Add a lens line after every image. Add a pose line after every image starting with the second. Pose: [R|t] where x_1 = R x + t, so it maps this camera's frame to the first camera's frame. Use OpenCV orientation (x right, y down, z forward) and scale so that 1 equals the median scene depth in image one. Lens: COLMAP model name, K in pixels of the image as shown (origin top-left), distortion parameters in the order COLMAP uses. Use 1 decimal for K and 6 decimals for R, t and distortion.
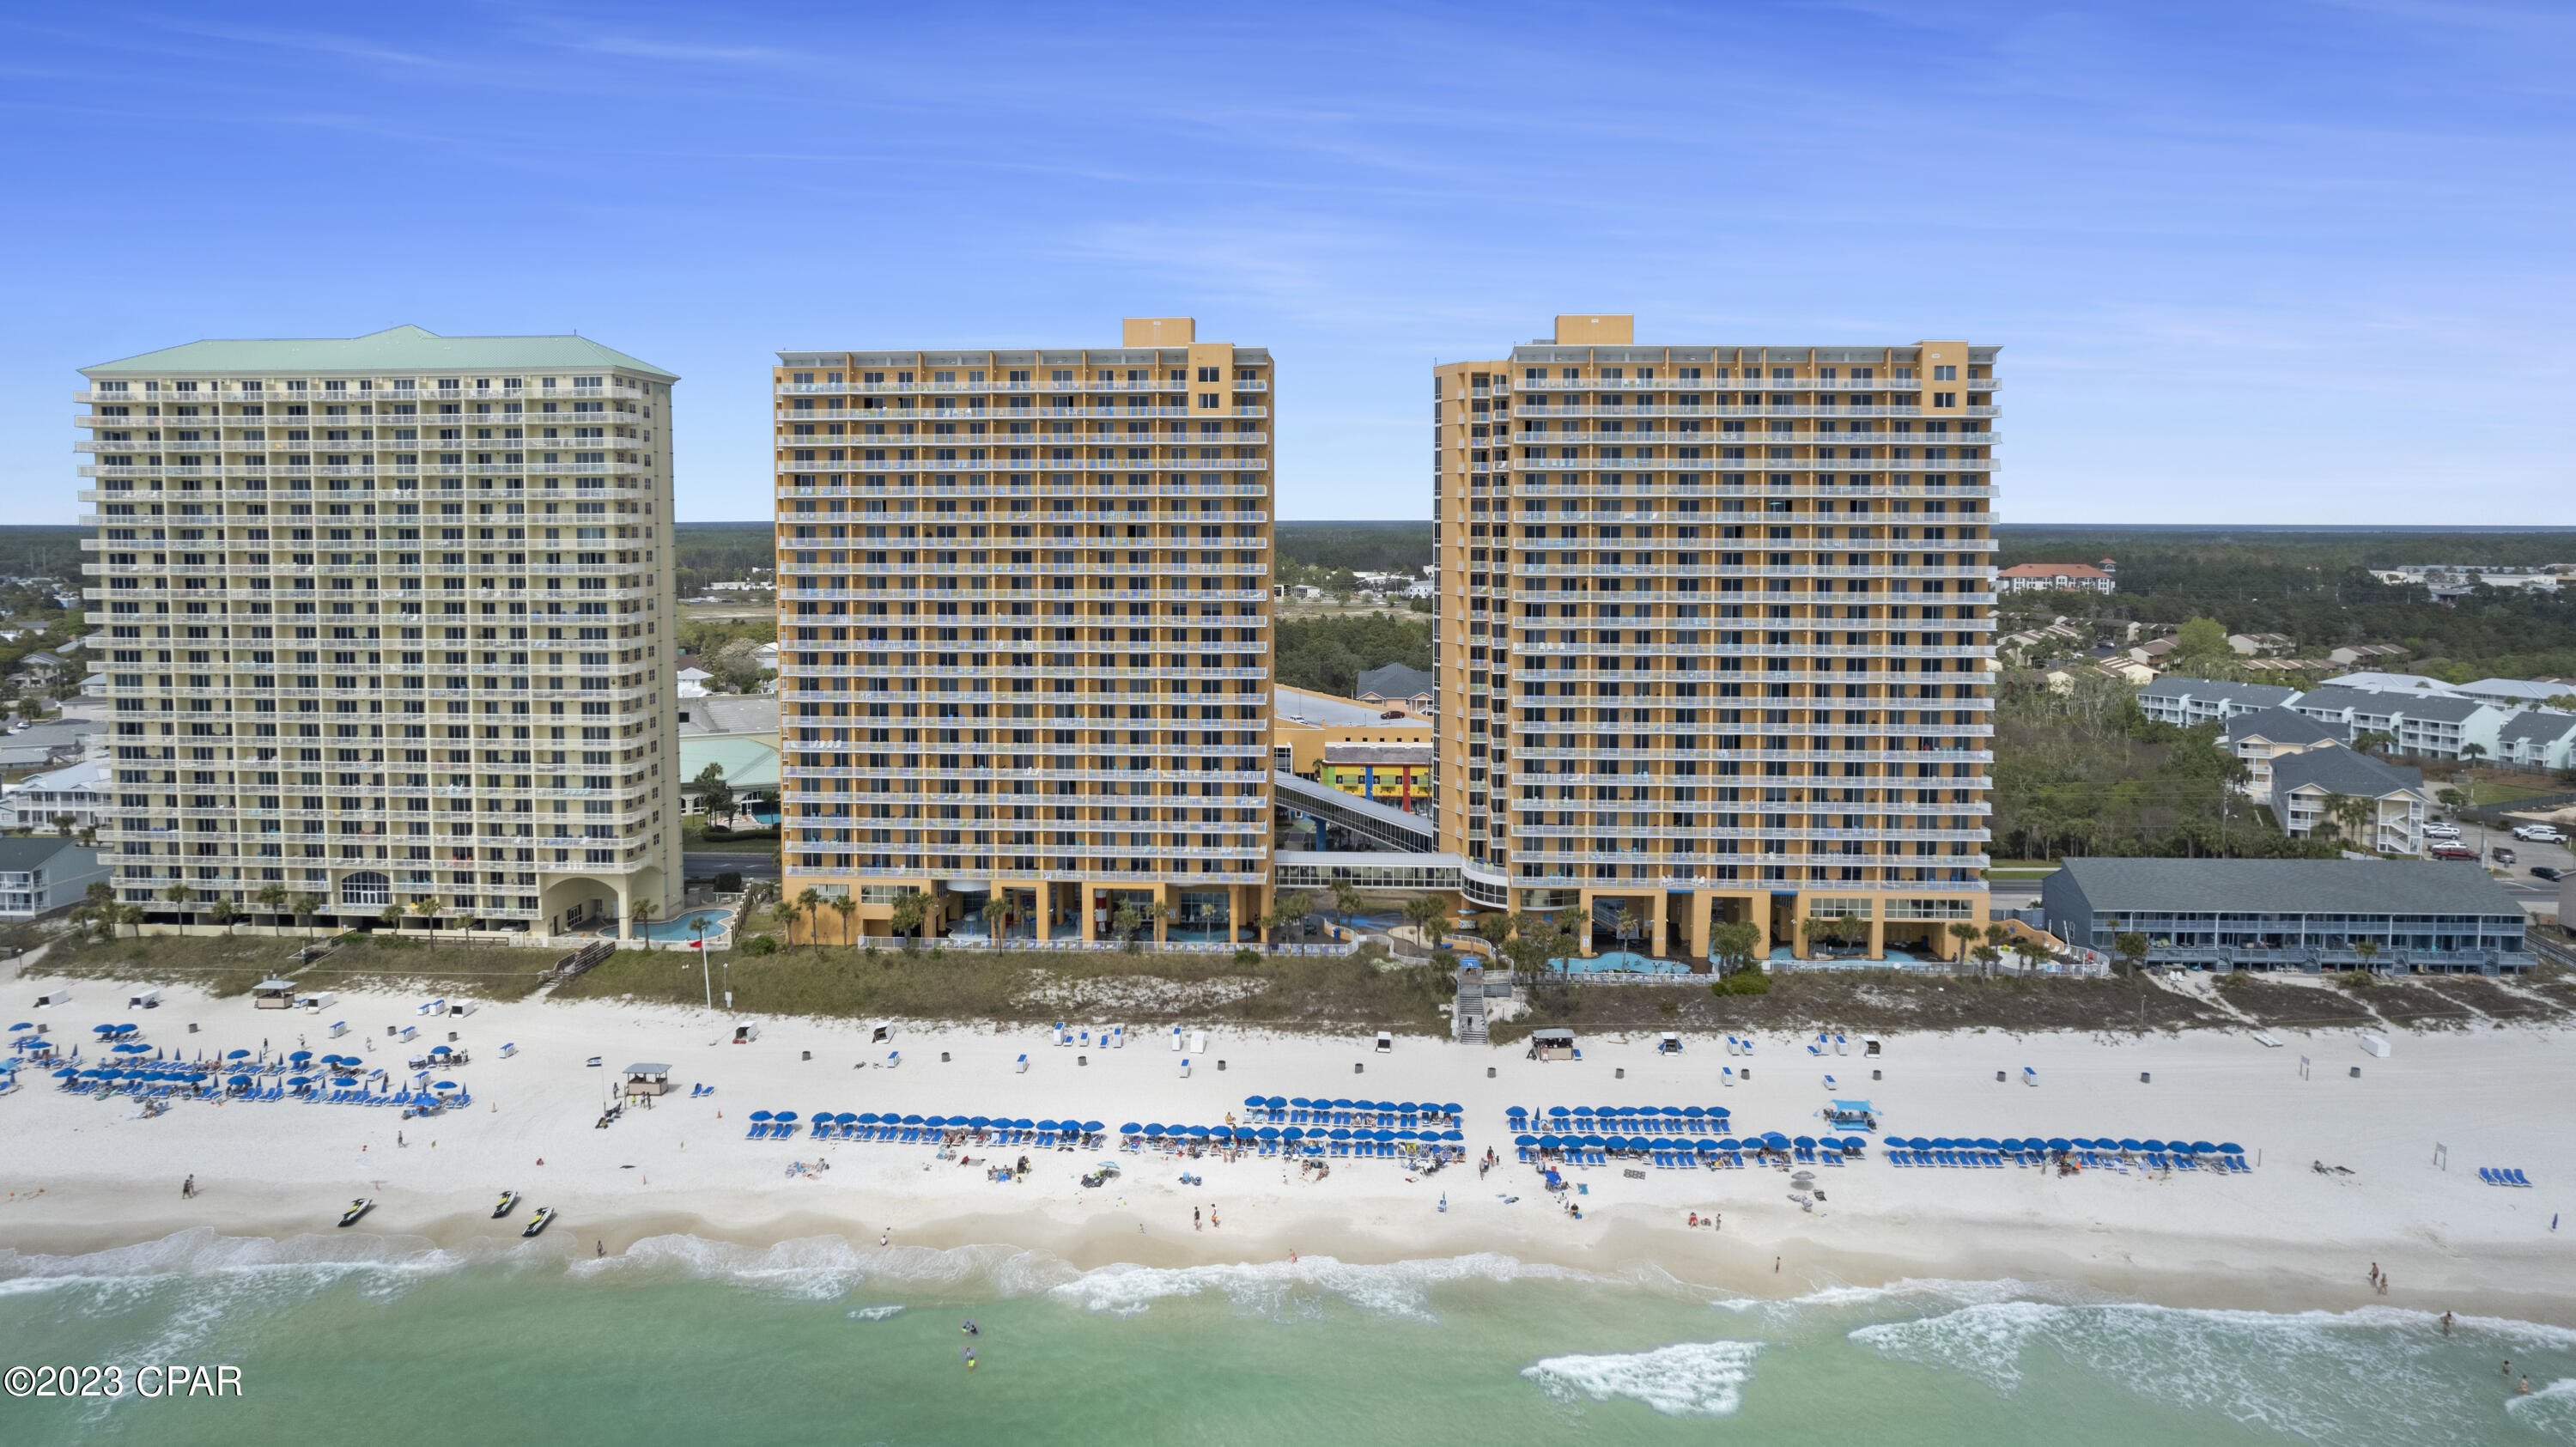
lens RADIAL K [[1703.3, 0, 1293.8], [0, 1703.3, 639.5], [0, 0, 1]] dist [-0.005978, -0.001399]
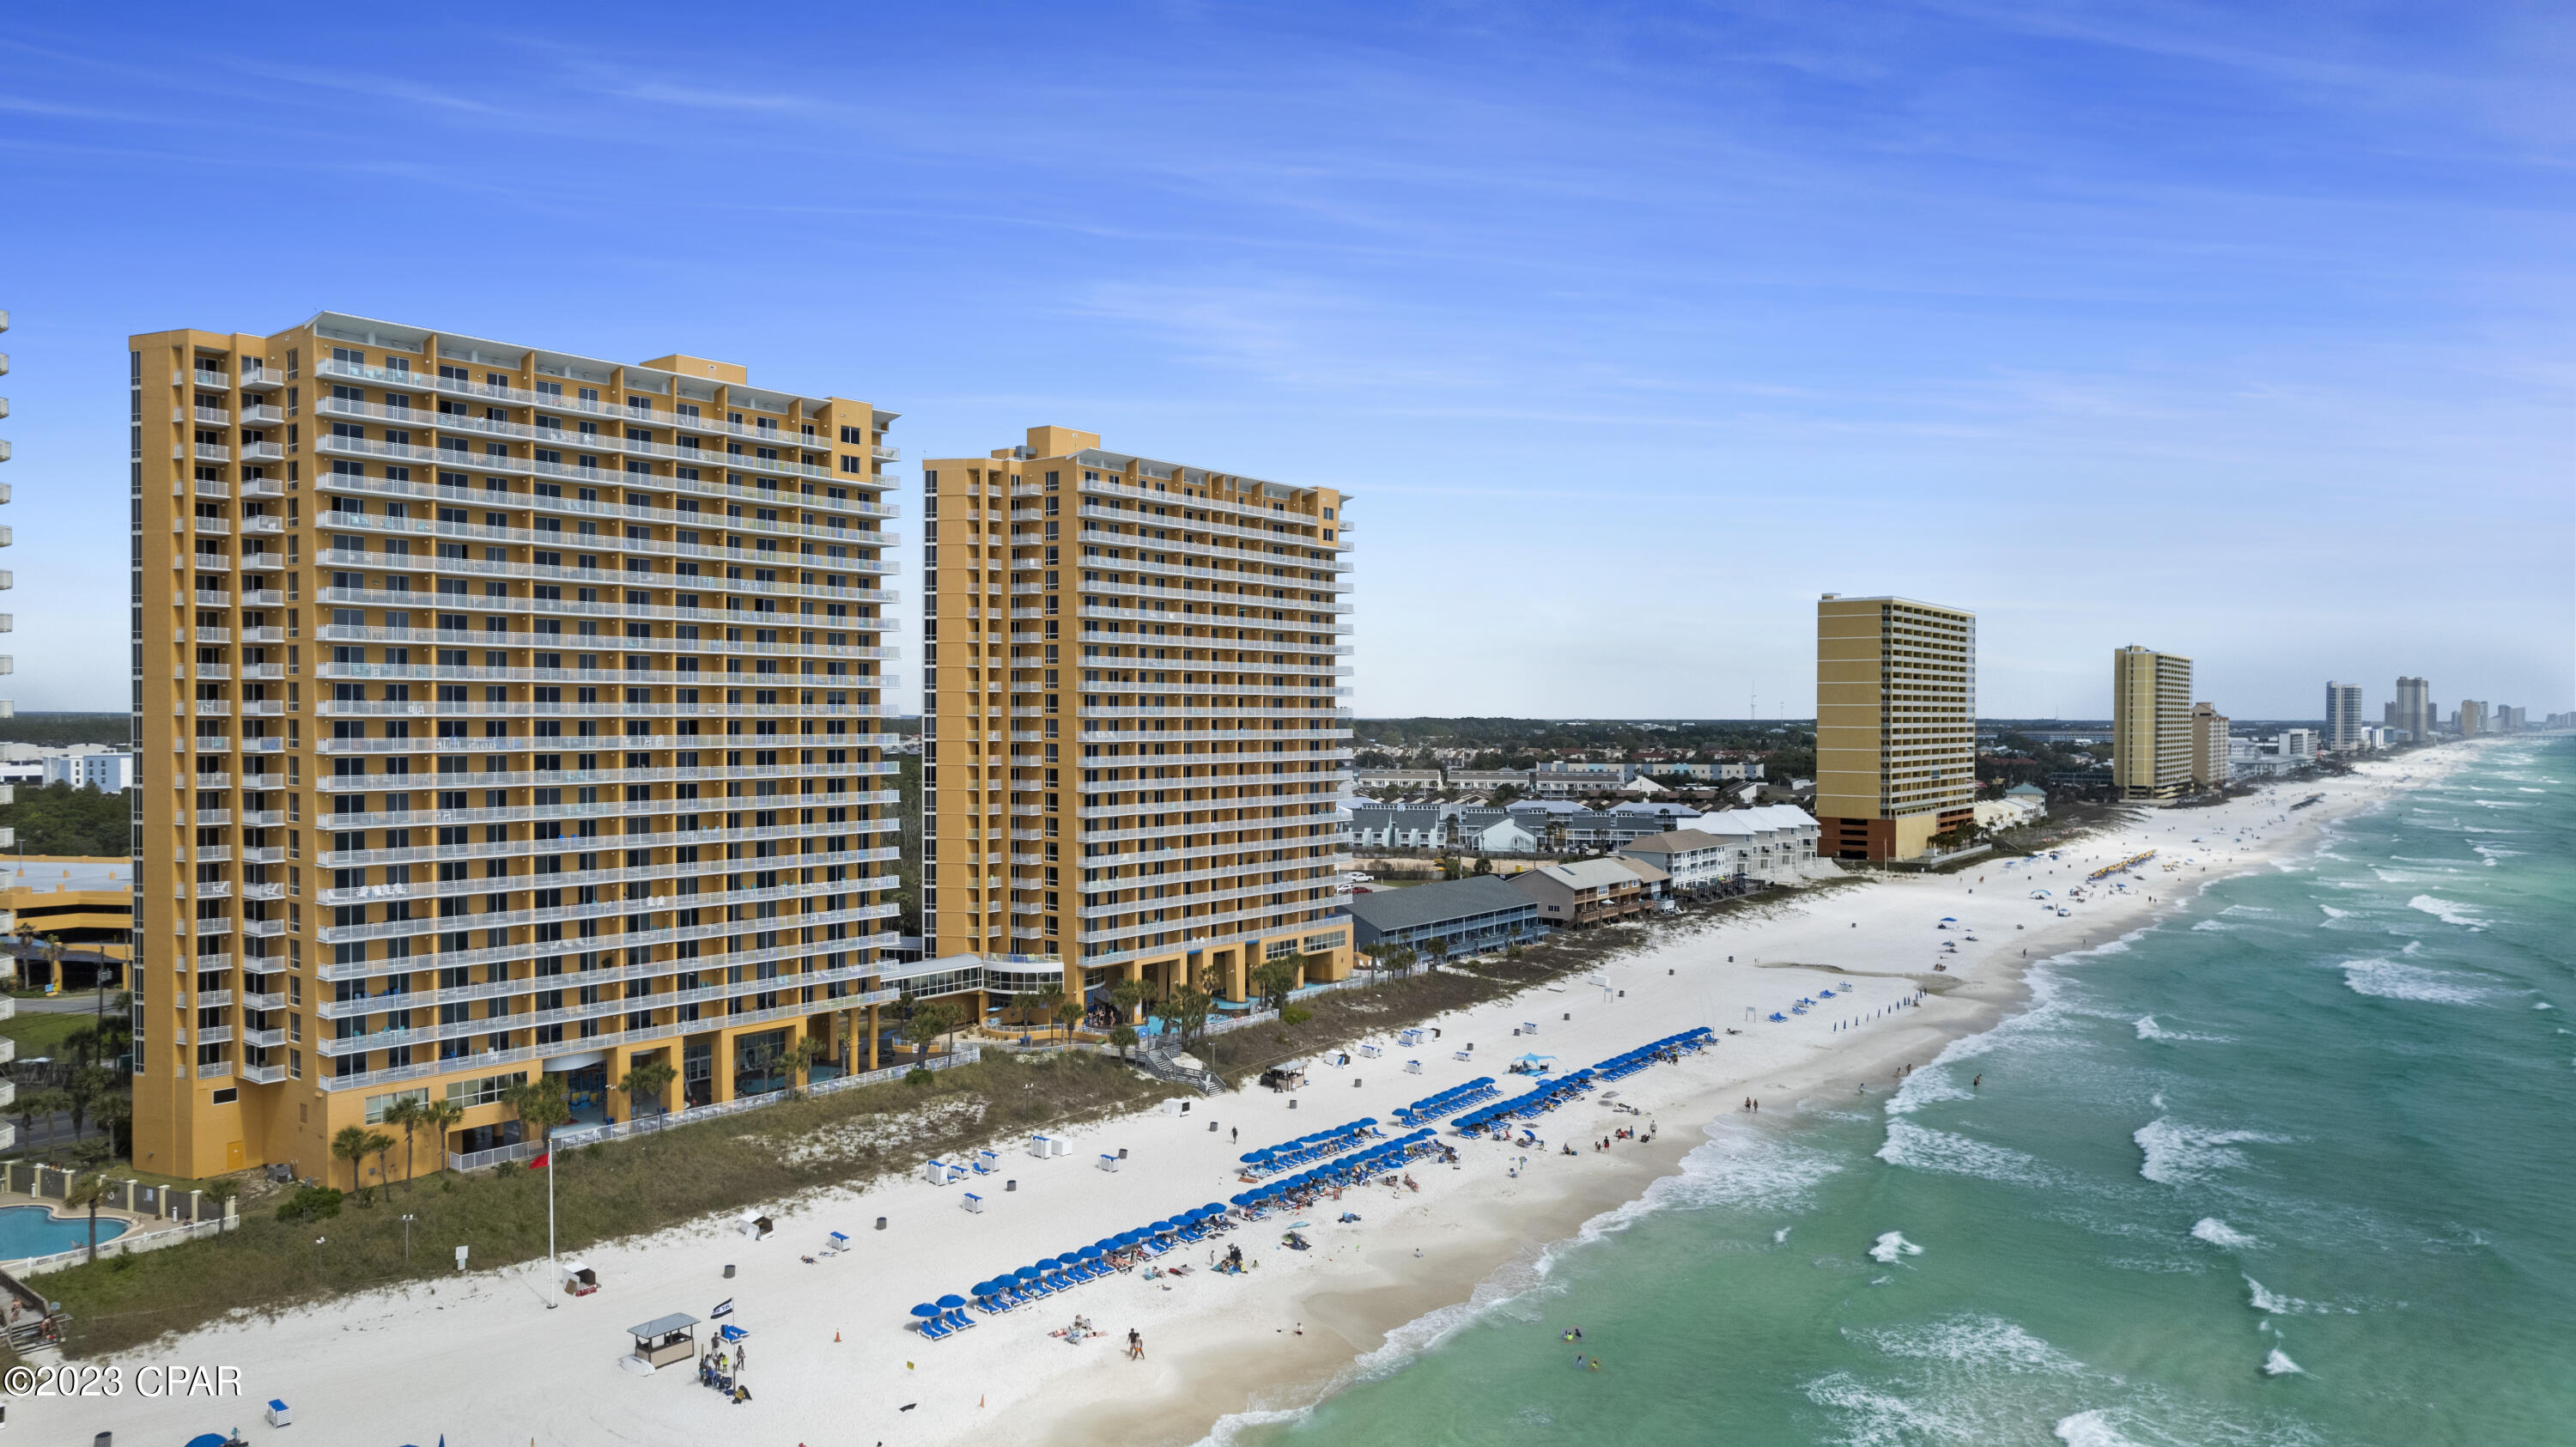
lens RADIAL K [[1695.8, 0, 1288.0], [0, 1695.8, 723.5], [0, 0, 1]] dist [-0.002245, -0.000739]
pose [[0.545901, -0.001054, 0.837849, -0.661763], [0.051300, 0.998165, -0.032169, 0.036271], [-0.836278, 0.060543, 0.544953, 0.324124]]
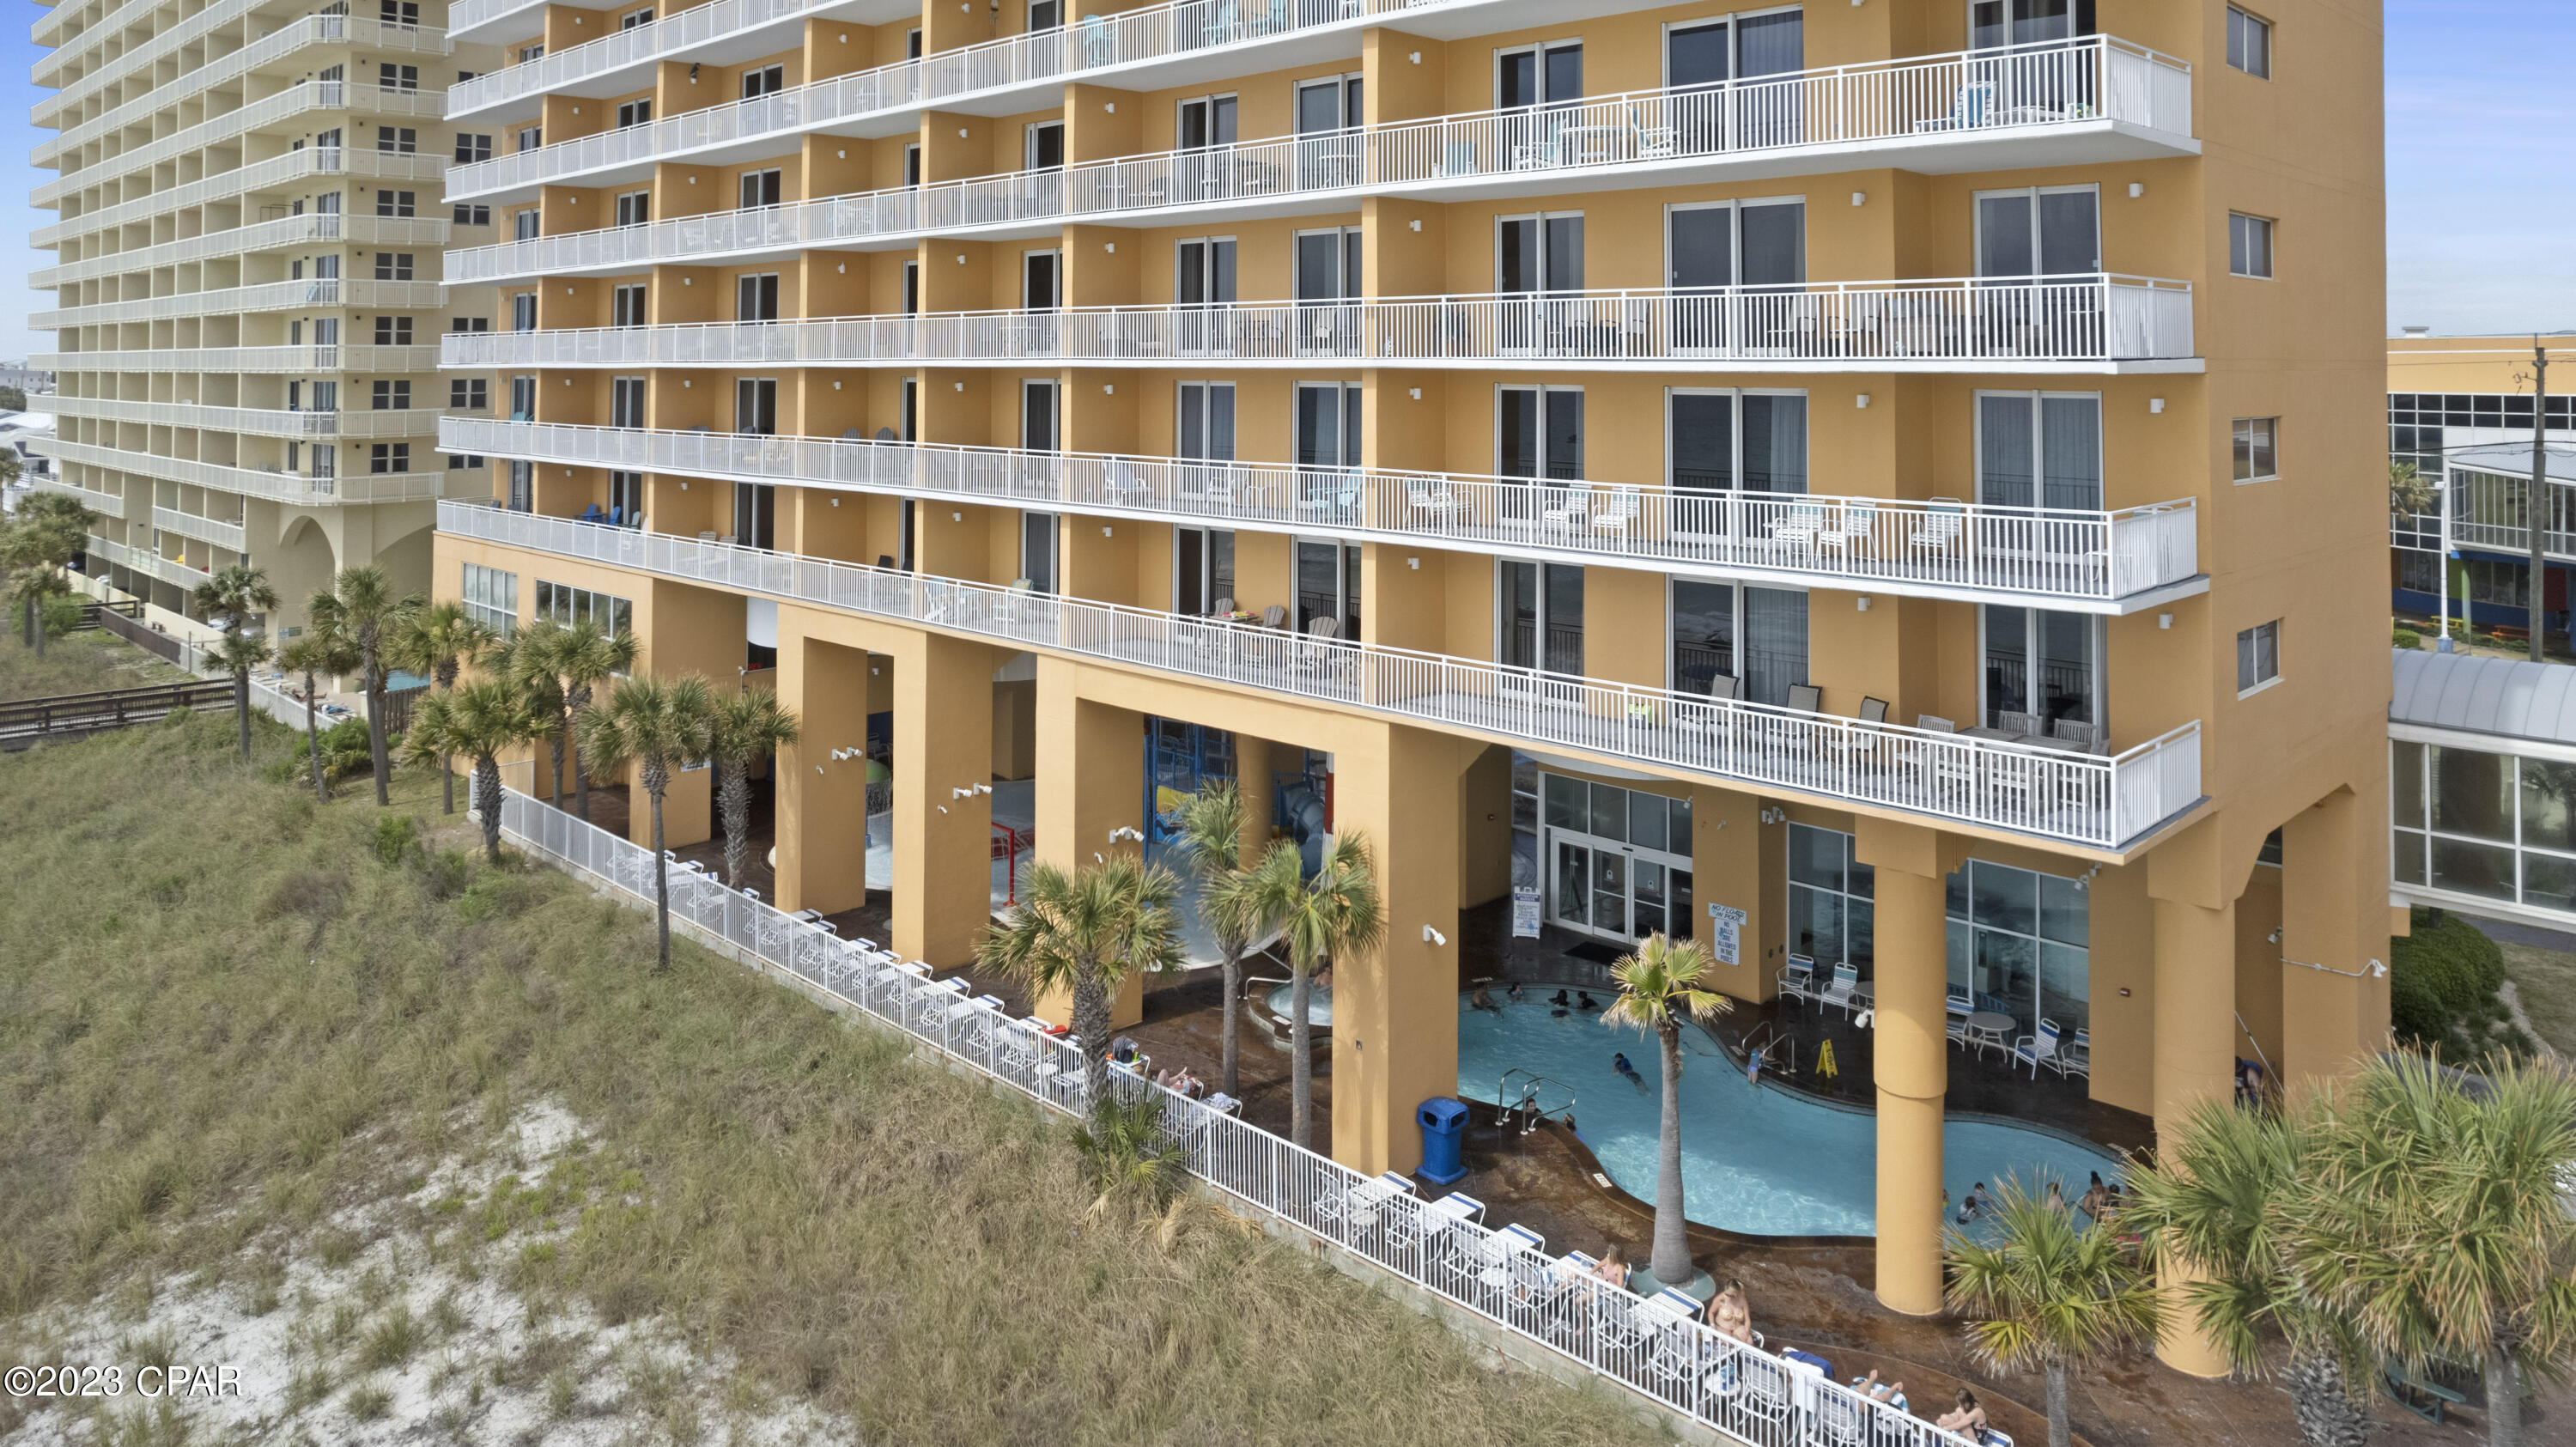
lens RADIAL K [[1703.3, 0, 1293.8], [0, 1703.3, 639.5], [0, 0, 1]] dist [-0.005978, -0.001399]
pose [[0.750133, 0.105131, -0.652877, 0.009964], [-0.045995, 0.993185, 0.107084, 0.121875], [0.659686, -0.050299, 0.749856, 0.892860]]
